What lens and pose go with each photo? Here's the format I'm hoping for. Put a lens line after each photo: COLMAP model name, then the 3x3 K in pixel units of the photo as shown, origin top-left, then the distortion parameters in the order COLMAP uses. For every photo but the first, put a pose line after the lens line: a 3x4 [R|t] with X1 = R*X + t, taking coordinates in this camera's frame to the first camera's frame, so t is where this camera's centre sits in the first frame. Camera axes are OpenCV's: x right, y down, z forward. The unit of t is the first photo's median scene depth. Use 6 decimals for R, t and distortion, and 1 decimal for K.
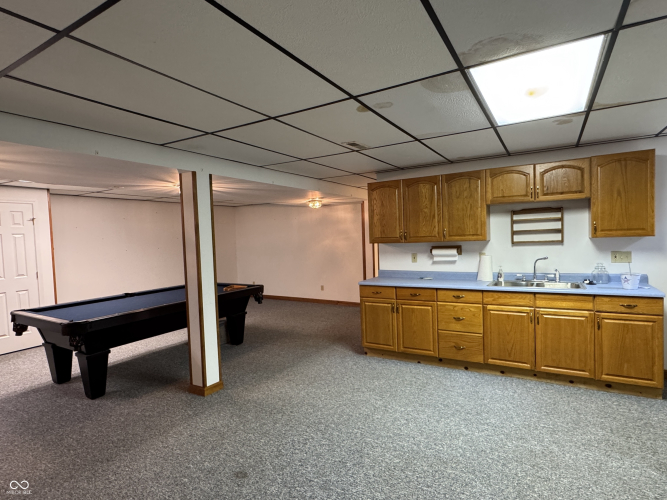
lens RADIAL K [[363.8, 0, 333.5], [0, 363.8, 250.0], [0, 0, 1]] dist [-0.001485, -0.000215]
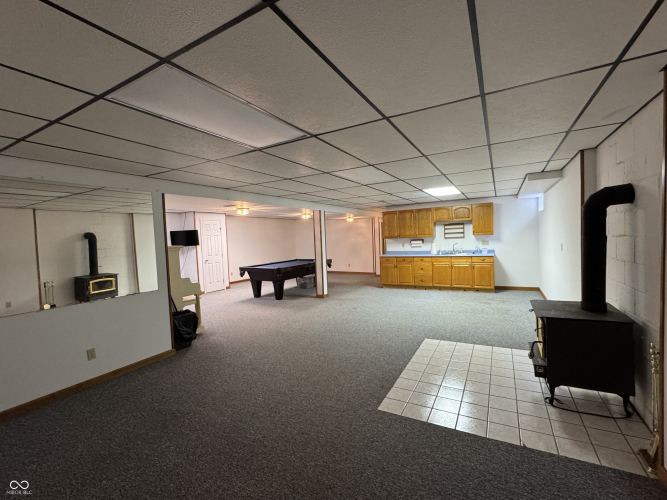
lens RADIAL K [[302.5, 0, 333.5], [0, 302.5, 250.0], [0, 0, 1]] dist [0.000195, -0.000001]
pose [[0.999538, -0.006463, 0.029699, -0.304157], [0.006436, 0.999979, 0.001003, 0.054990], [-0.029705, -0.000812, 0.999558, -0.985810]]
